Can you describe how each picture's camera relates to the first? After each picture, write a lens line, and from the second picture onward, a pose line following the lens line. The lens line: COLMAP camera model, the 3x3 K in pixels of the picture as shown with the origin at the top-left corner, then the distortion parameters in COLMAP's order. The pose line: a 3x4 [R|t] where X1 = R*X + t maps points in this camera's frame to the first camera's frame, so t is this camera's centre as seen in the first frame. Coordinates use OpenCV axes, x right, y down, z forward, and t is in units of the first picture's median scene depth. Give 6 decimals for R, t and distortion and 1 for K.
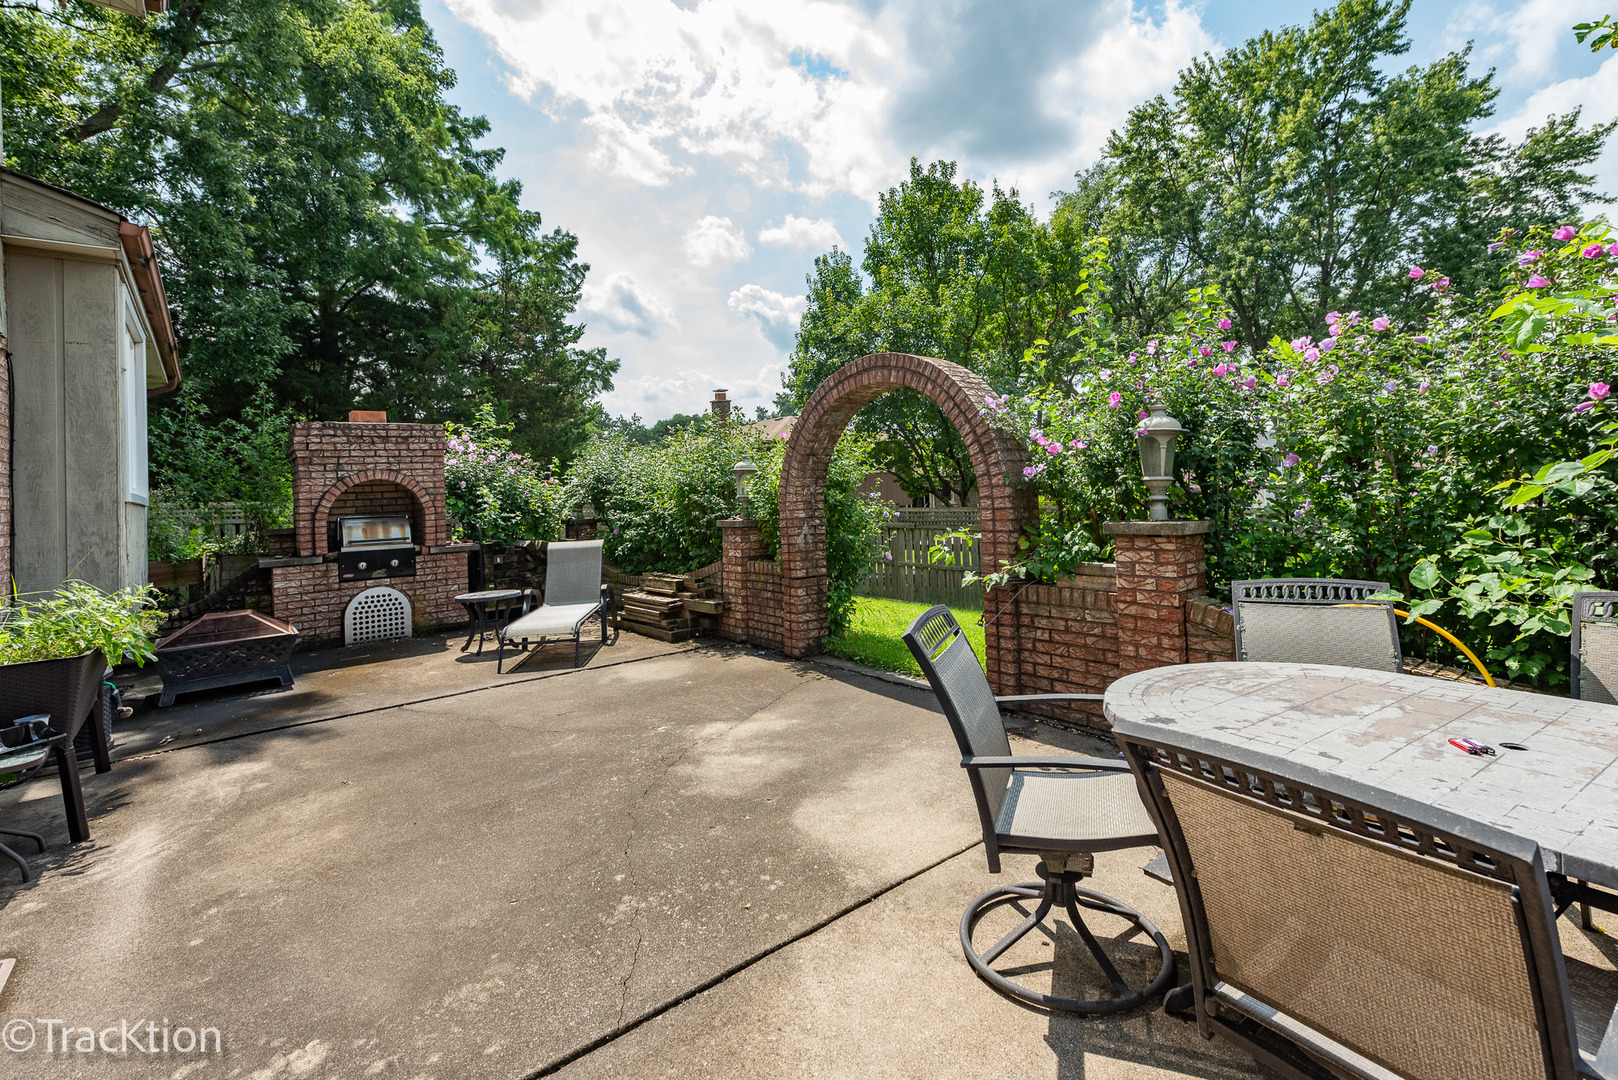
lens RADIAL K [[718.4, 0, 816.2], [0, 718.4, 496.5], [0, 0, 1]] dist [0.002466, -0.000151]
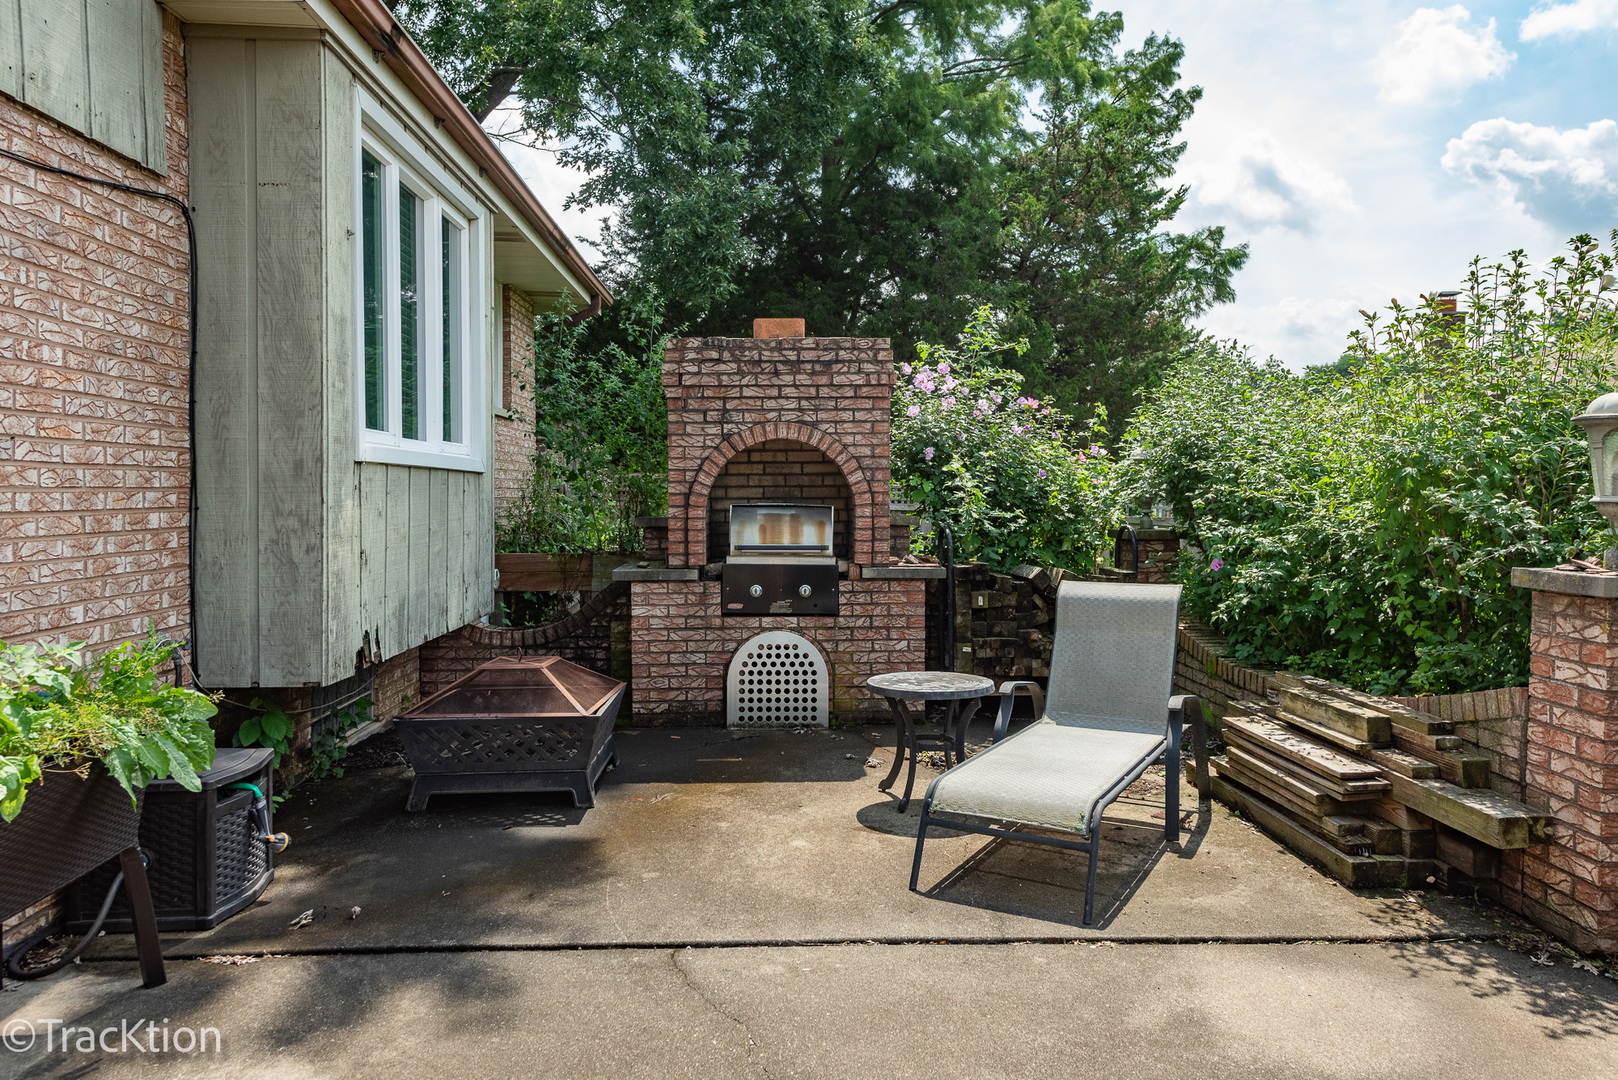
lens RADIAL K [[1124.5, 0, 810.2], [0, 1124.5, 481.3], [0, 0, 1]] dist [0.041117, -0.037499]
pose [[0.807053, 0.036283, -0.589363, -0.074269], [-0.038947, 0.999208, 0.008181, 0.001133], [0.589193, 0.016352, 0.807827, 0.299437]]
